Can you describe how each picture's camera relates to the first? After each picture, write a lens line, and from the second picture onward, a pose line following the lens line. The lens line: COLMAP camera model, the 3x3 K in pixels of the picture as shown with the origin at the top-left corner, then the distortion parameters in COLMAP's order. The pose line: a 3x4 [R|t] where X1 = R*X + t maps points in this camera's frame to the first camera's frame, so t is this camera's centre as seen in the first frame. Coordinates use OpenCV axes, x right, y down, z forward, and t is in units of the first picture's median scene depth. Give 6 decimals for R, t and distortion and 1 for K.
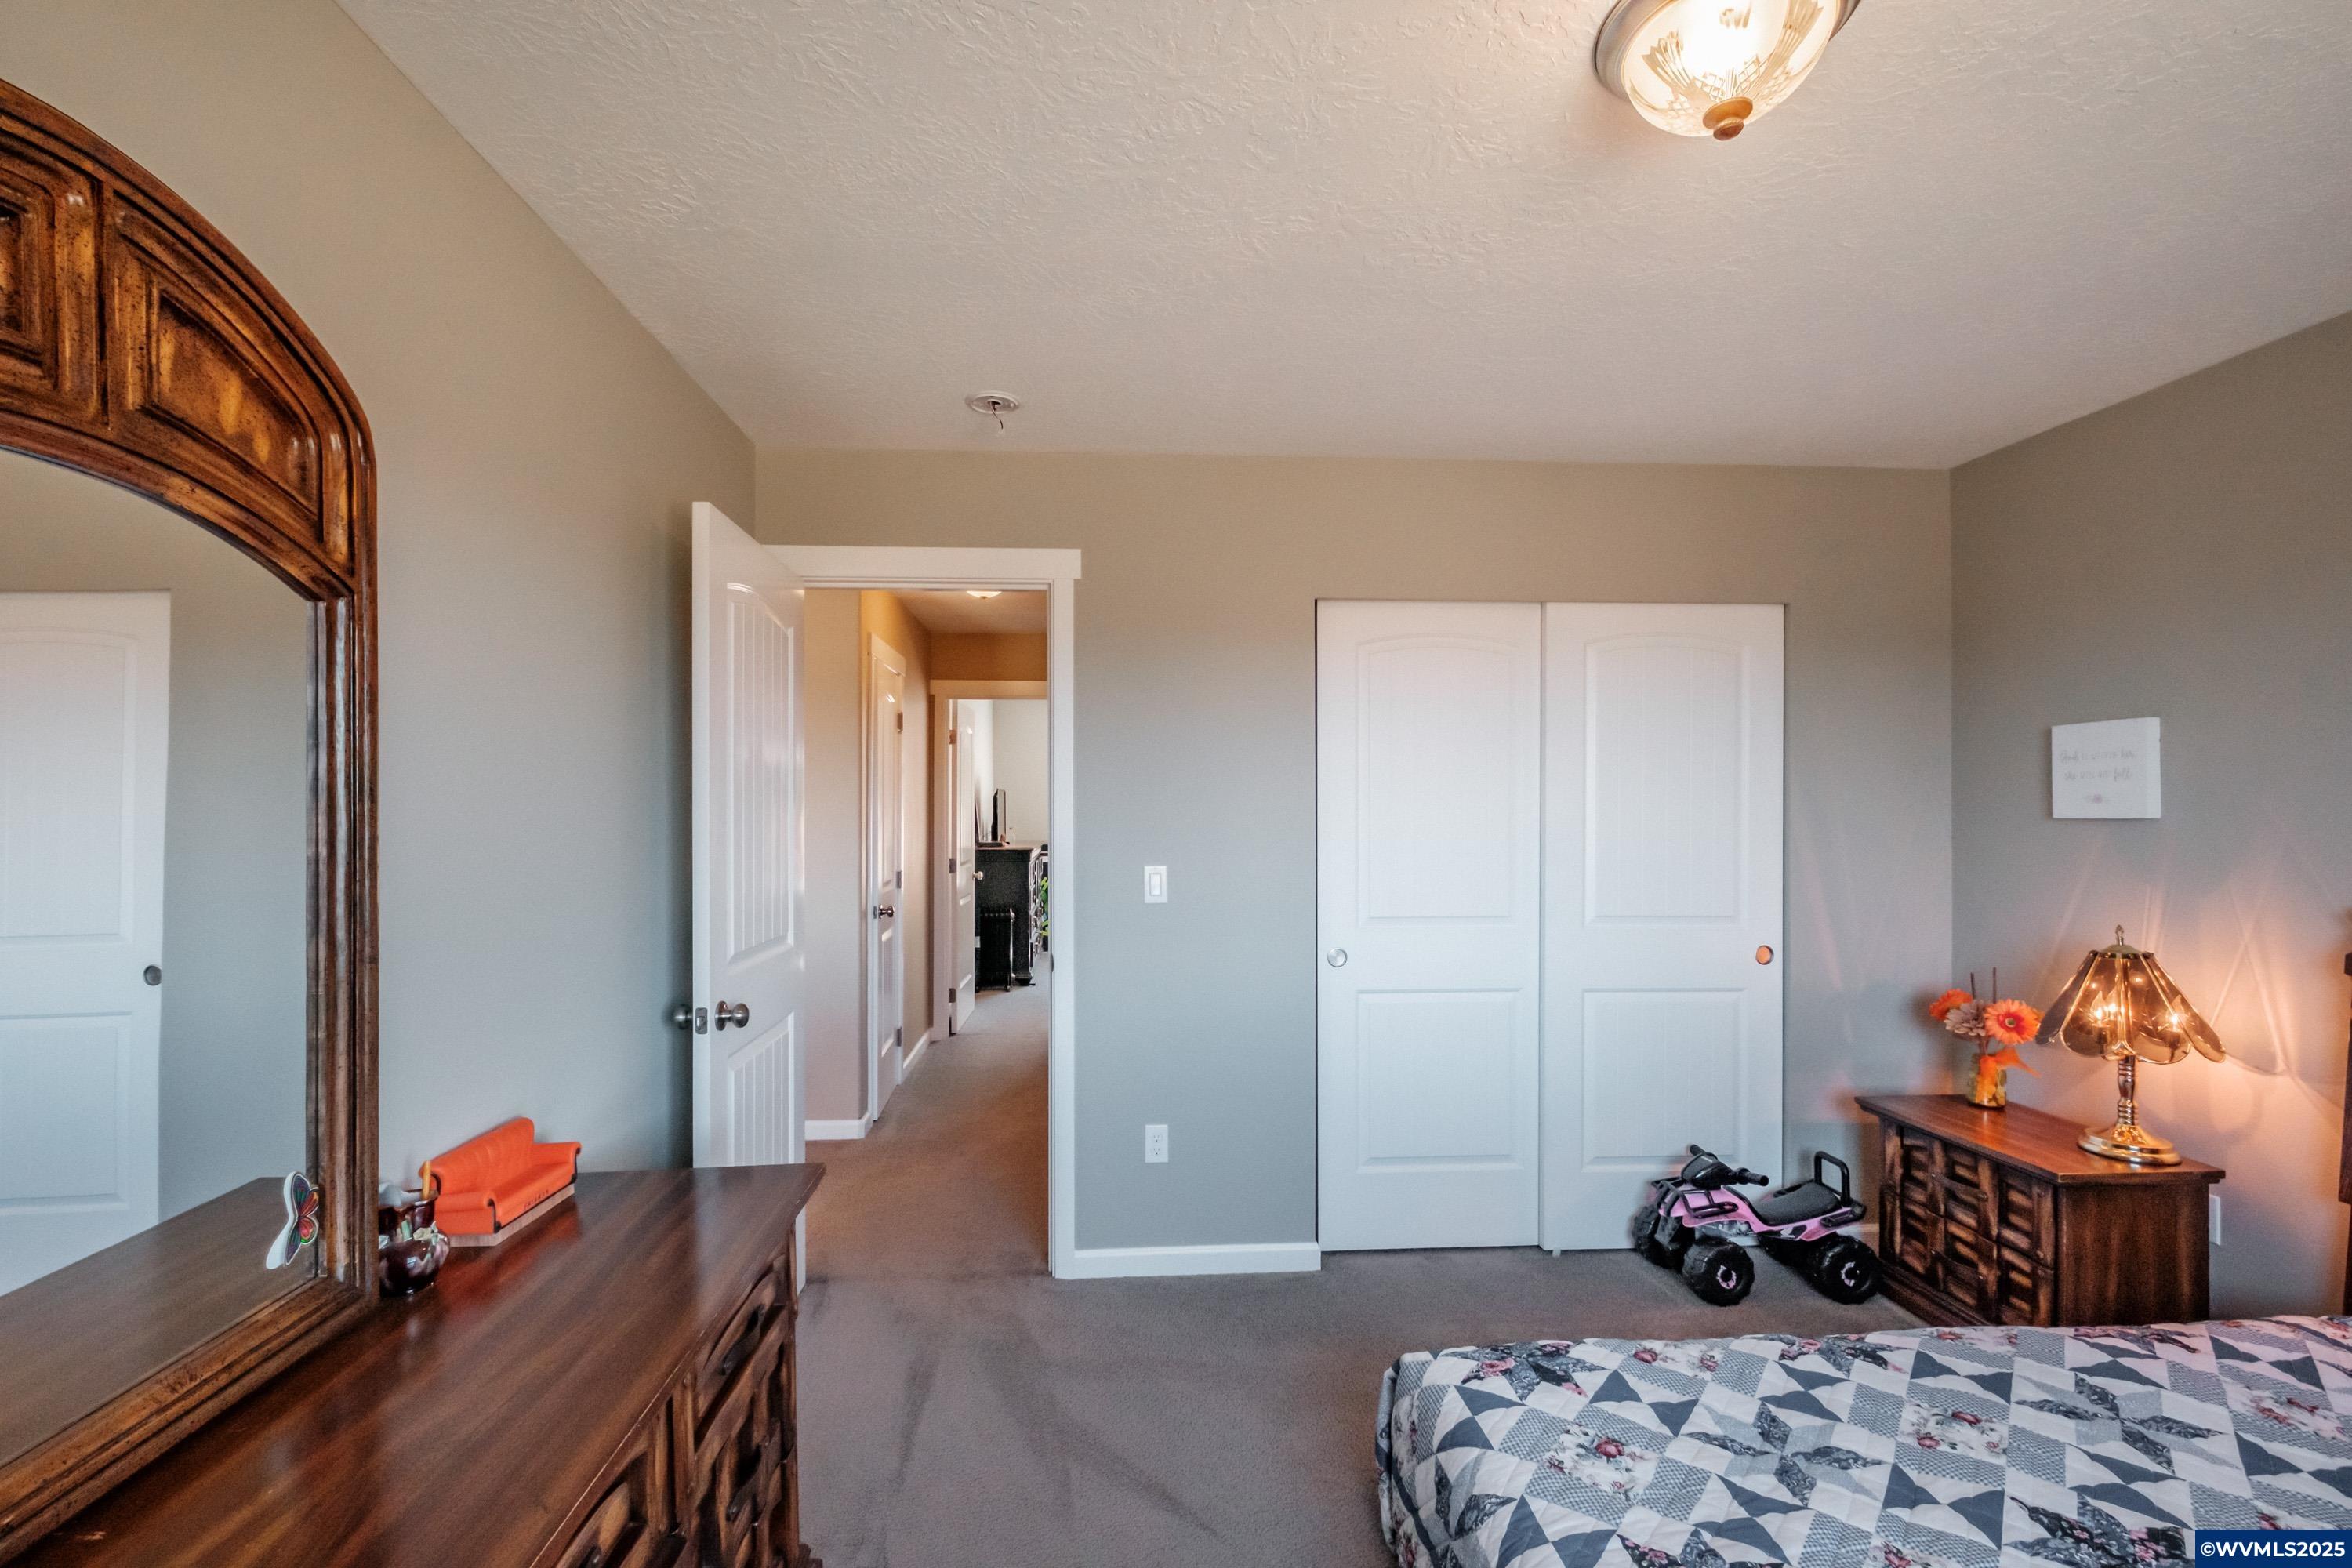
lens RADIAL K [[1029.7, 0, 1171.0], [0, 1029.7, 802.4], [0, 0, 1]] dist [0.000488, 0.000079]
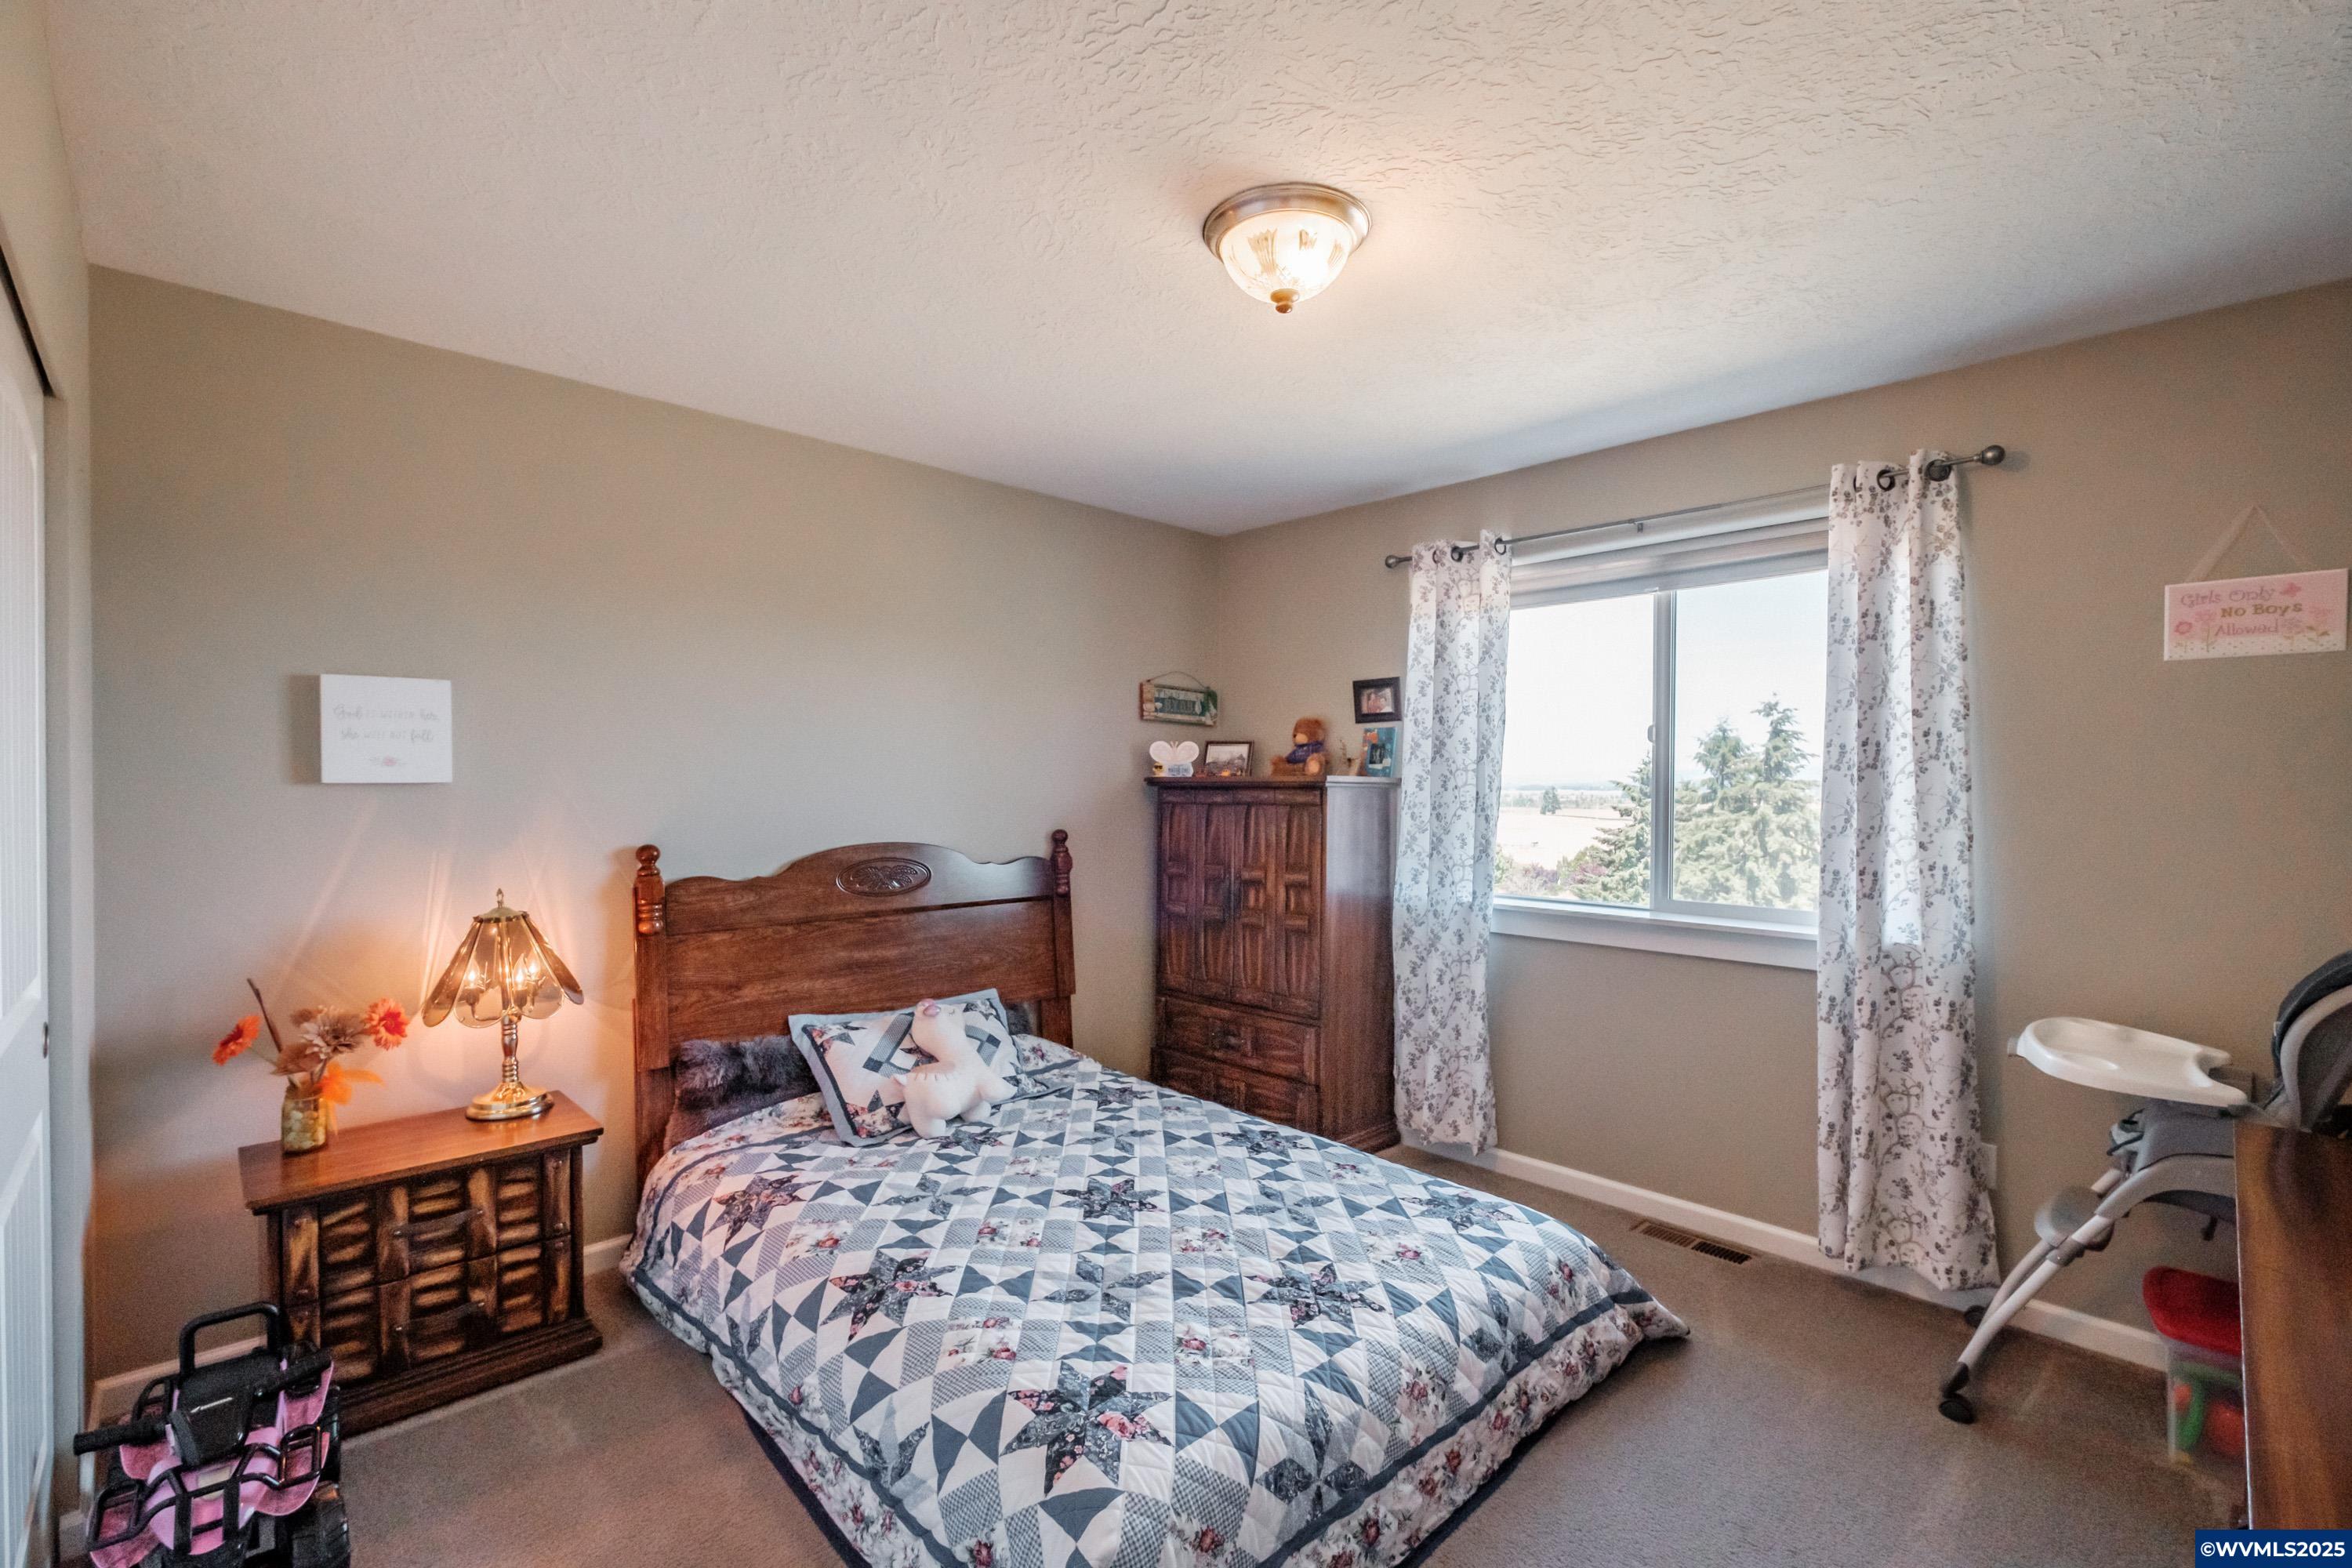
lens RADIAL K [[1029.7, 0, 1171.0], [0, 1029.7, 802.4], [0, 0, 1]] dist [0.000488, 0.000079]
pose [[-0.644671, -0.017123, 0.764269, -0.259677], [-0.008885, 0.999849, 0.014907, 0.013882], [-0.764409, 0.002819, -0.644726, 1.115704]]
